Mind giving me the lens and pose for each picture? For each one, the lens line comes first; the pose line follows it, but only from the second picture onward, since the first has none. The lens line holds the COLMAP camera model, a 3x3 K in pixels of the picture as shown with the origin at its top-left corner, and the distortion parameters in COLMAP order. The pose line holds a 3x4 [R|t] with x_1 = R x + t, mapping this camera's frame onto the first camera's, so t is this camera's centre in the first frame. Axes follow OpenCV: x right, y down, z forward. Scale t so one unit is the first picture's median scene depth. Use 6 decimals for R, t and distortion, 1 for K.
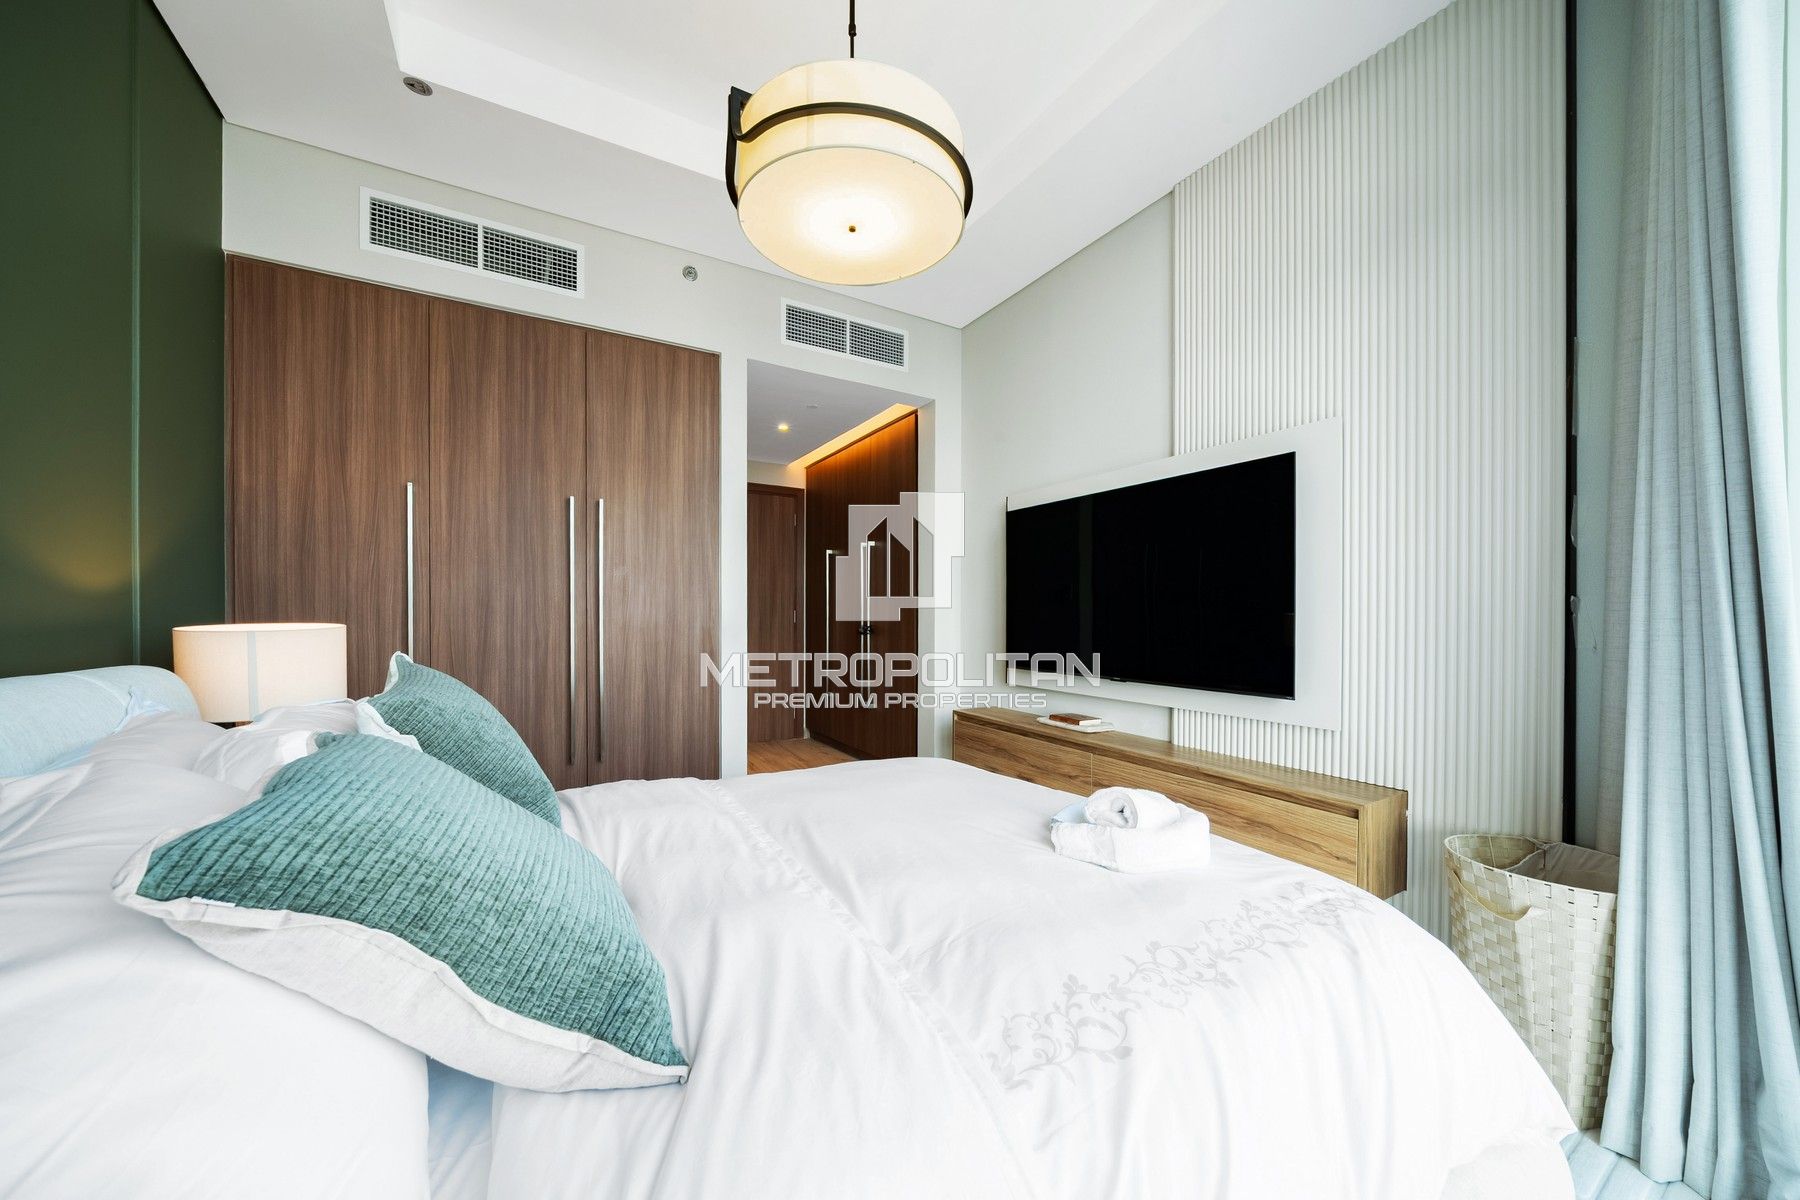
lens RADIAL K [[618.2, 0, 901.5], [0, 618.2, 613.8], [0, 0, 1]] dist [-0.004094, 0.000015]
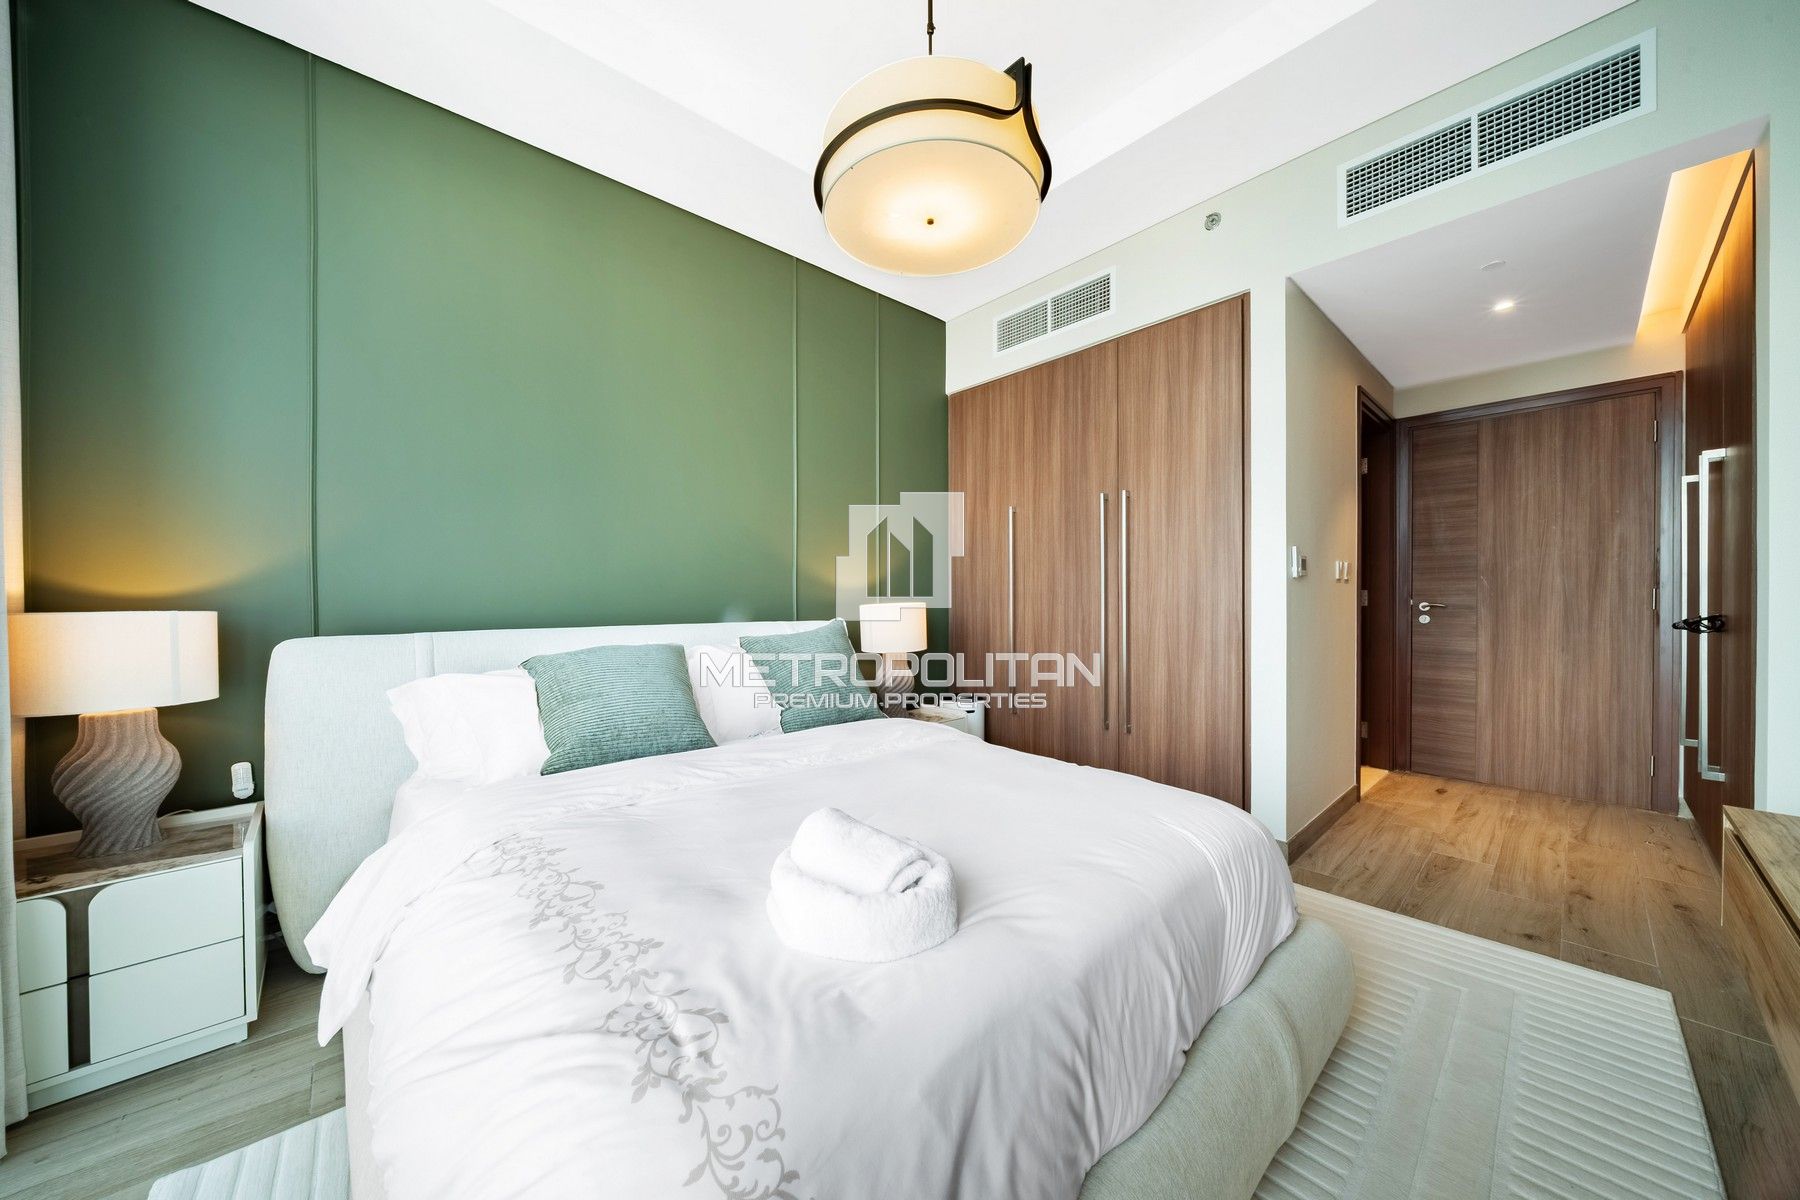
lens RADIAL K [[618.2, 0, 904.5], [0, 618.2, 601.0], [0, 0, 1]] dist [-0.004094, 0.000015]
pose [[0.198086, 0.000924, -0.980184, 0.521349], [0.002876, 0.999995, 0.001524, 0.005280], [0.980180, -0.003121, 0.198083, 0.426134]]
